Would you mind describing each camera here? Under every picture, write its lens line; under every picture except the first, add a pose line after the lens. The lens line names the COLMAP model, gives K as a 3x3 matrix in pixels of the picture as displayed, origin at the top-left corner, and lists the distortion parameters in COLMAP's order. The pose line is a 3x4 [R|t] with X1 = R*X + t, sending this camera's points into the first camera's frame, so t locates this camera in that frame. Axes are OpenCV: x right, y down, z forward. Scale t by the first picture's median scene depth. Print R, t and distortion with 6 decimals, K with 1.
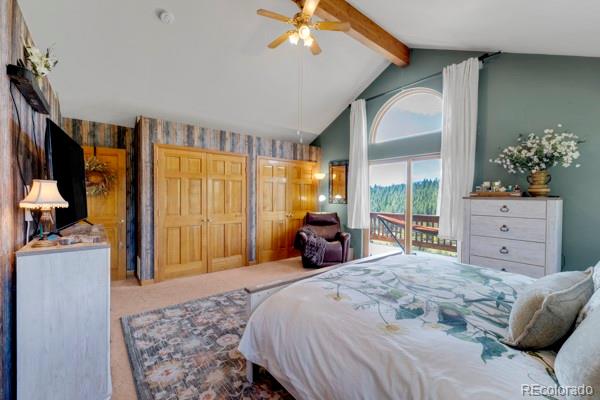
lens RADIAL K [[253.5, 0, 301.9], [0, 253.5, 199.4], [0, 0, 1]] dist [0.005784, 0.000144]
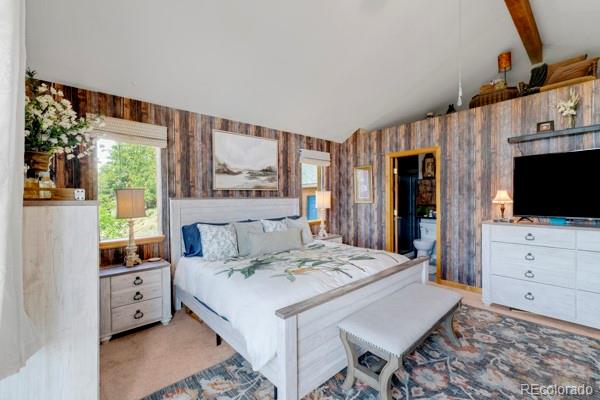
lens RADIAL K [[253.5, 0, 301.9], [0, 253.5, 199.4], [0, 0, 1]] dist [0.005784, 0.000144]
pose [[-0.998945, 0.003443, -0.045798, 0.463324], [0.002596, 0.999825, 0.018524, -0.024523], [0.045853, 0.018386, -0.998779, 1.874207]]
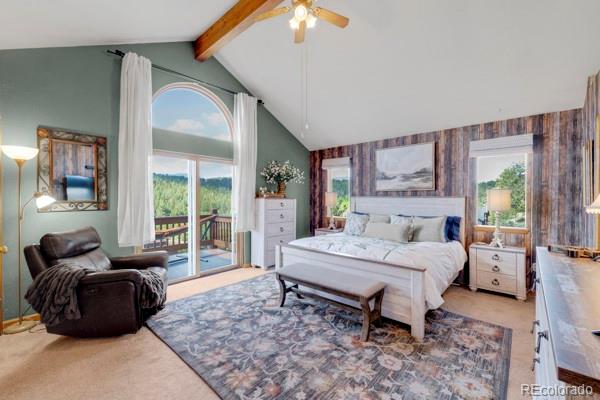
lens RADIAL K [[253.5, 0, 301.9], [0, 253.5, 199.4], [0, 0, 1]] dist [0.005784, 0.000144]
pose [[-0.155577, -0.015581, 0.987701, -1.049037], [0.011257, 0.999783, 0.017545, -0.029382], [-0.987760, 0.013848, -0.155367, 1.355131]]
